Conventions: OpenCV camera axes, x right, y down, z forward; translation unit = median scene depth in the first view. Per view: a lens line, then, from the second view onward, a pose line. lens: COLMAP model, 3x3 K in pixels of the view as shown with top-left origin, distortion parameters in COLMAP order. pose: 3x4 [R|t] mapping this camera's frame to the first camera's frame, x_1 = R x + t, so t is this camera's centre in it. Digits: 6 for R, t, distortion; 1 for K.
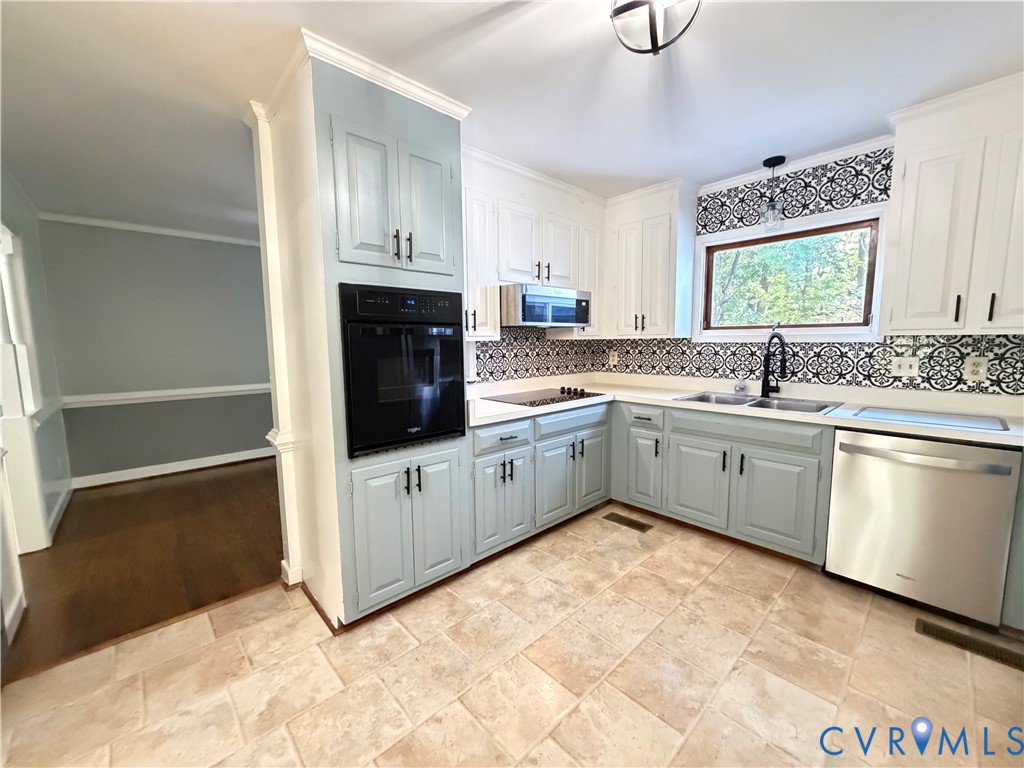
lens RADIAL K [[412.0, 0, 510.1], [0, 412.0, 385.1], [0, 0, 1]] dist [0.000123, -0.000076]
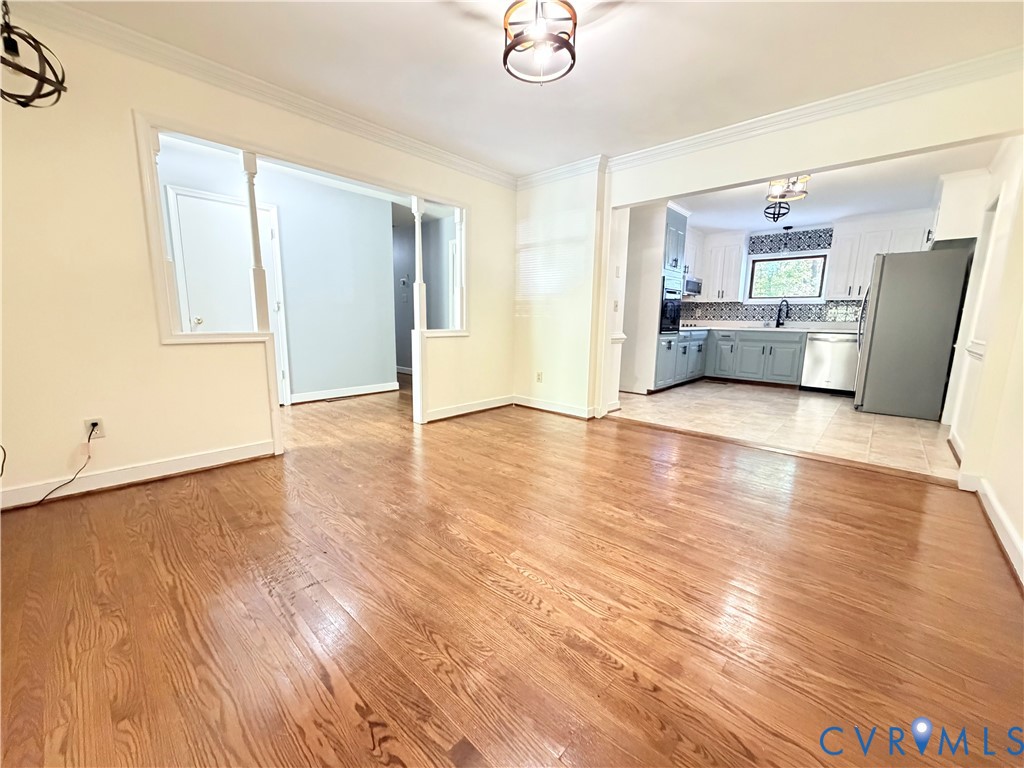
lens RADIAL K [[412.0, 0, 510.1], [0, 412.0, 385.1], [0, 0, 1]] dist [0.000123, -0.000076]
pose [[0.996601, 0.013908, 0.081192, -1.071333], [-0.018271, 0.998414, 0.053251, 0.256005], [-0.080322, -0.054553, 0.995275, -1.216623]]
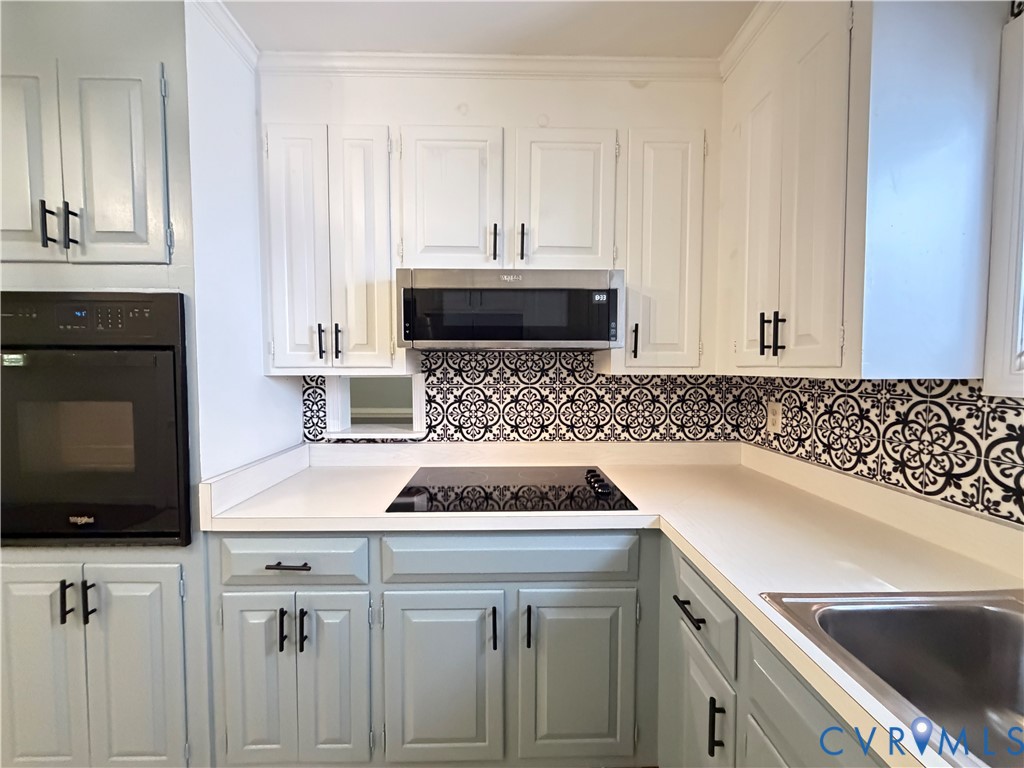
lens RADIAL K [[412.0, 0, 510.1], [0, 412.0, 385.1], [0, 0, 1]] dist [0.000123, -0.000076]
pose [[0.749411, 0.042979, -0.660709, 0.435978], [-0.081808, 0.996255, -0.027985, -0.086153], [0.657032, 0.075023, 0.750120, 0.641735]]
